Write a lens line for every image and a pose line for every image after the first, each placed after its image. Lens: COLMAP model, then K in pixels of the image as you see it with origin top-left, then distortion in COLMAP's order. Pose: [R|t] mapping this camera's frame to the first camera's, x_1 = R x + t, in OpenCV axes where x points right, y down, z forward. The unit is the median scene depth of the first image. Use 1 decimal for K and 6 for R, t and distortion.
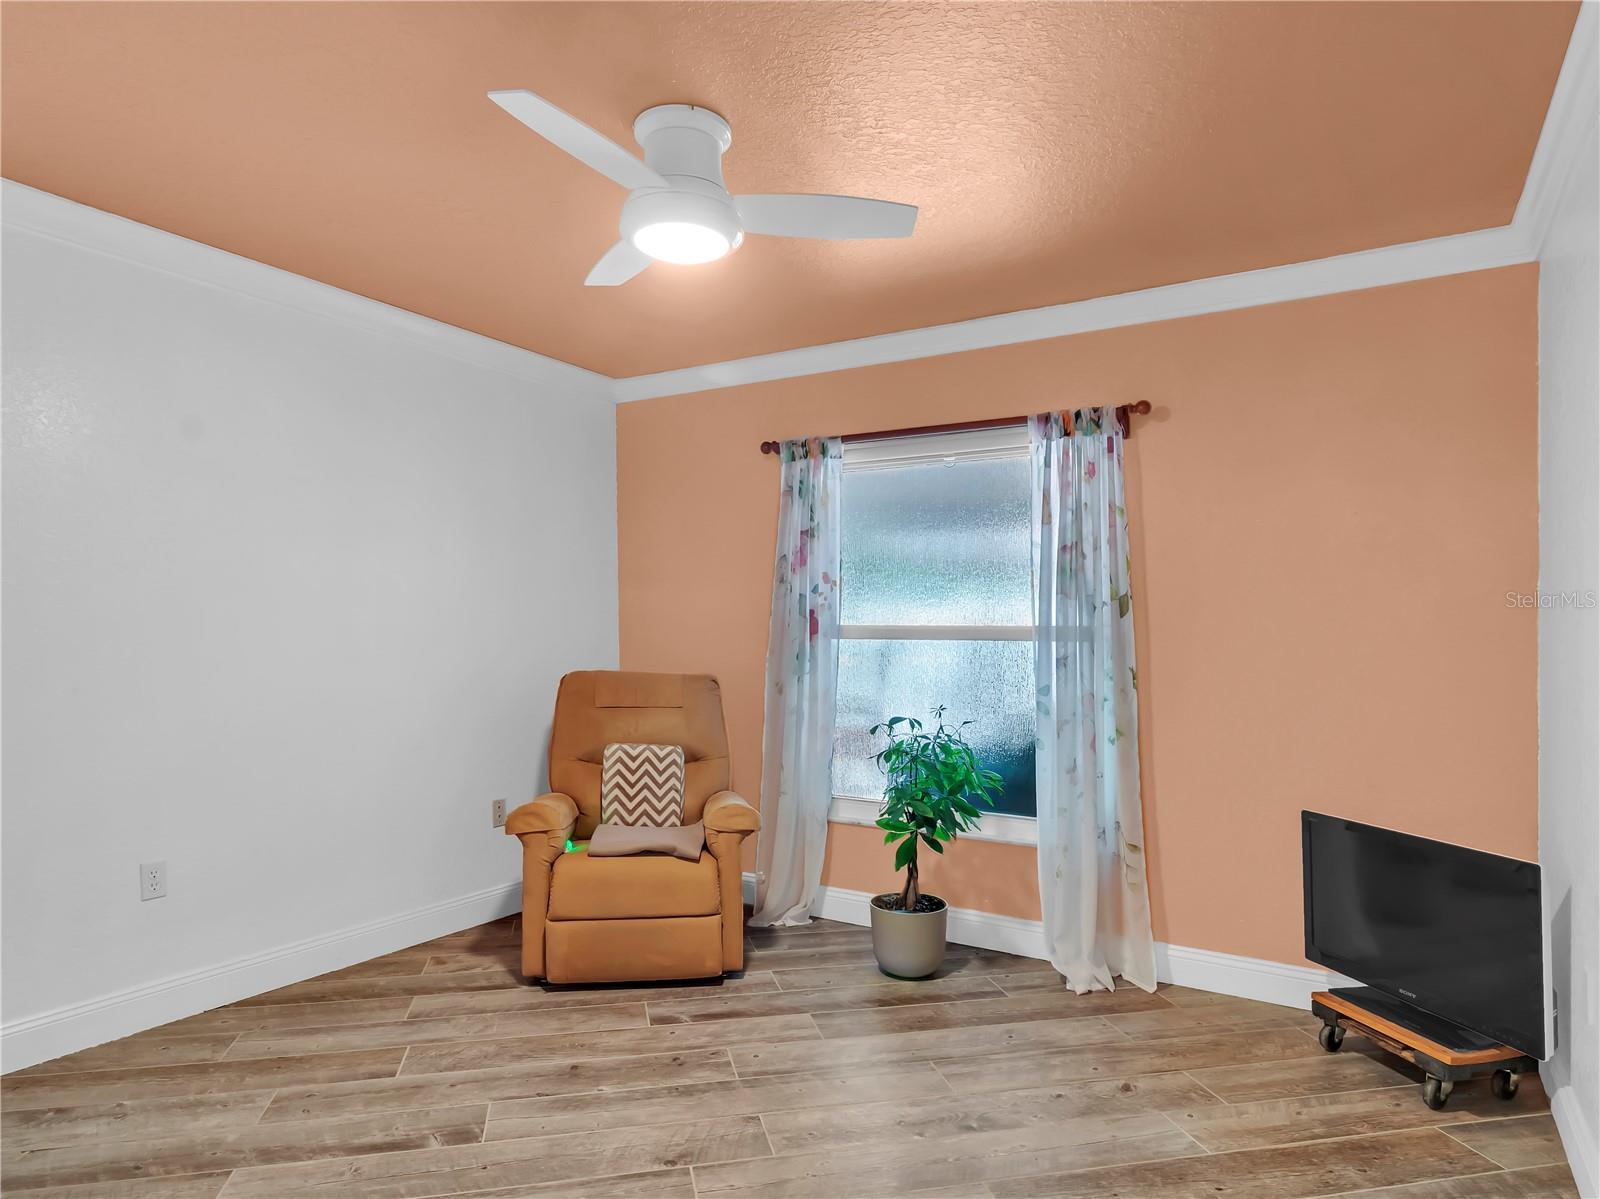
lens RADIAL K [[946.0, 0, 800.0], [0, 946.0, 599.5], [0, 0, 1]] dist [0.002433, 0.000961]
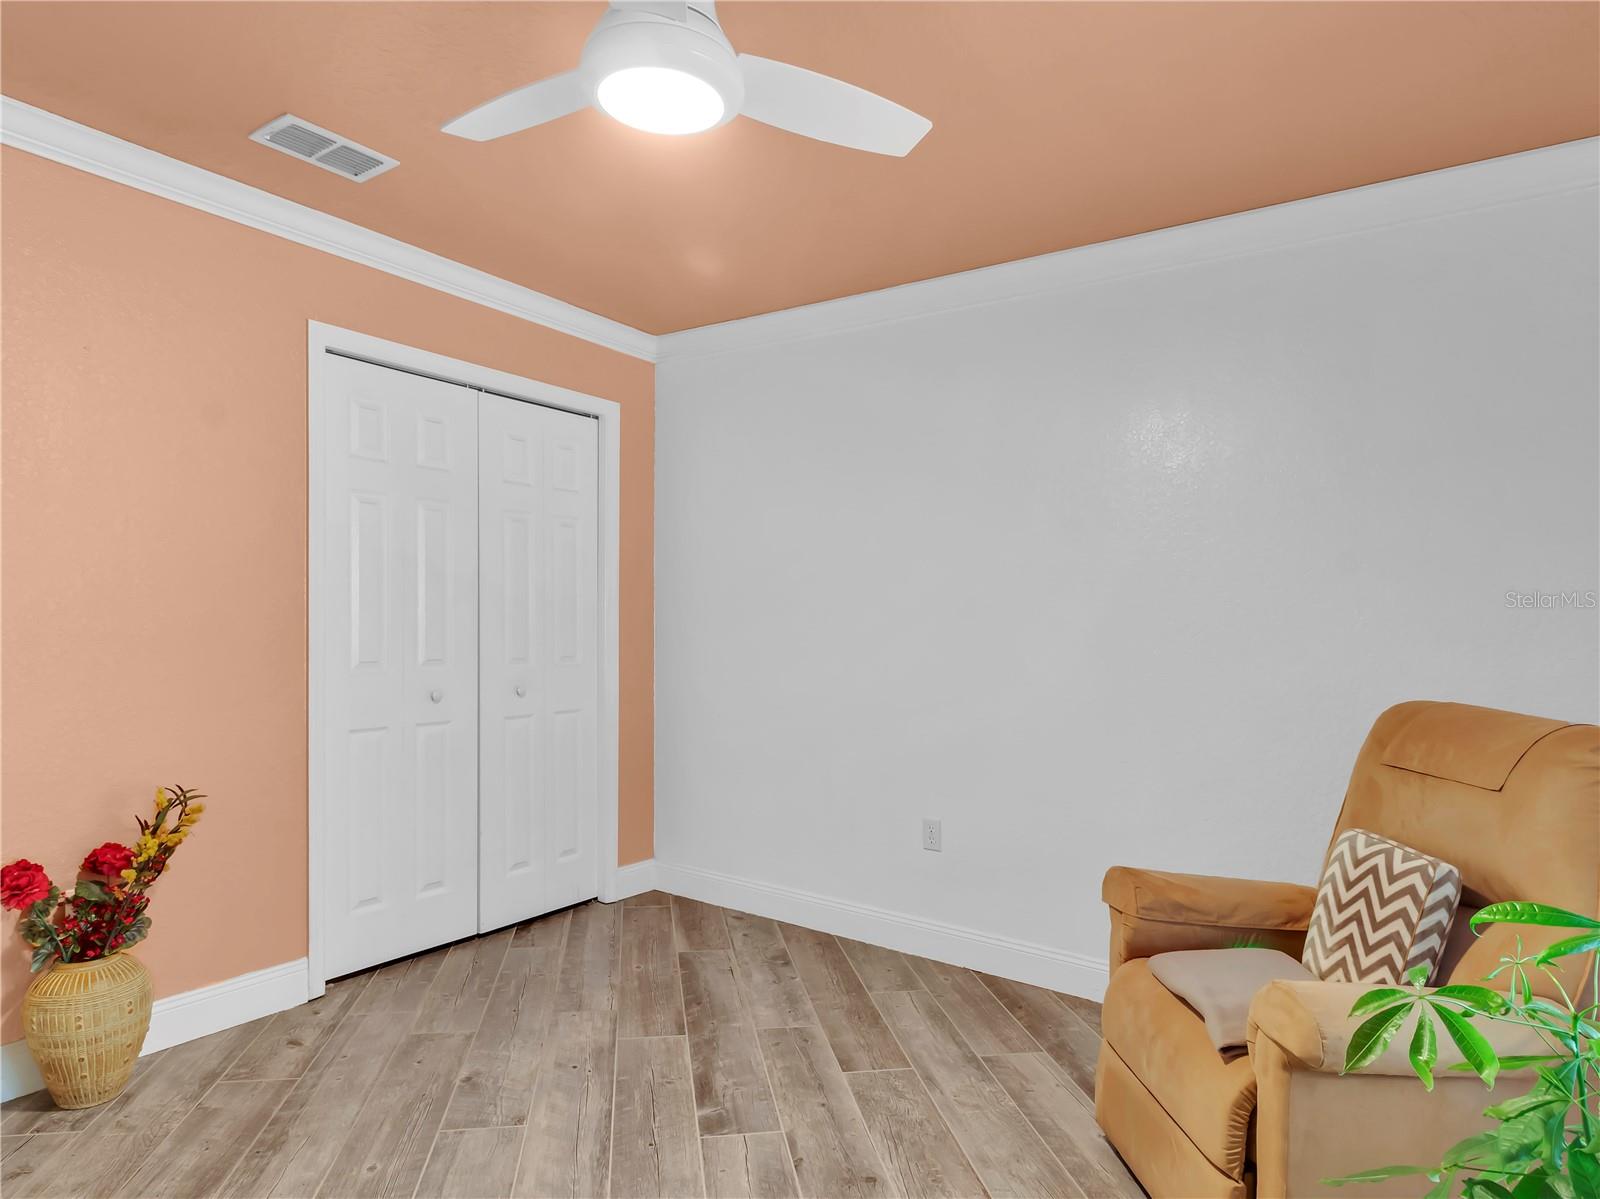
lens RADIAL K [[946.0, 0, 800.0], [0, 946.0, 599.5], [0, 0, 1]] dist [0.002433, 0.000961]
pose [[-0.059876, -0.017168, -0.998058, 0.552891], [0.020209, 0.999626, -0.018407, 0.024241], [0.998001, -0.021272, -0.059506, 0.983992]]
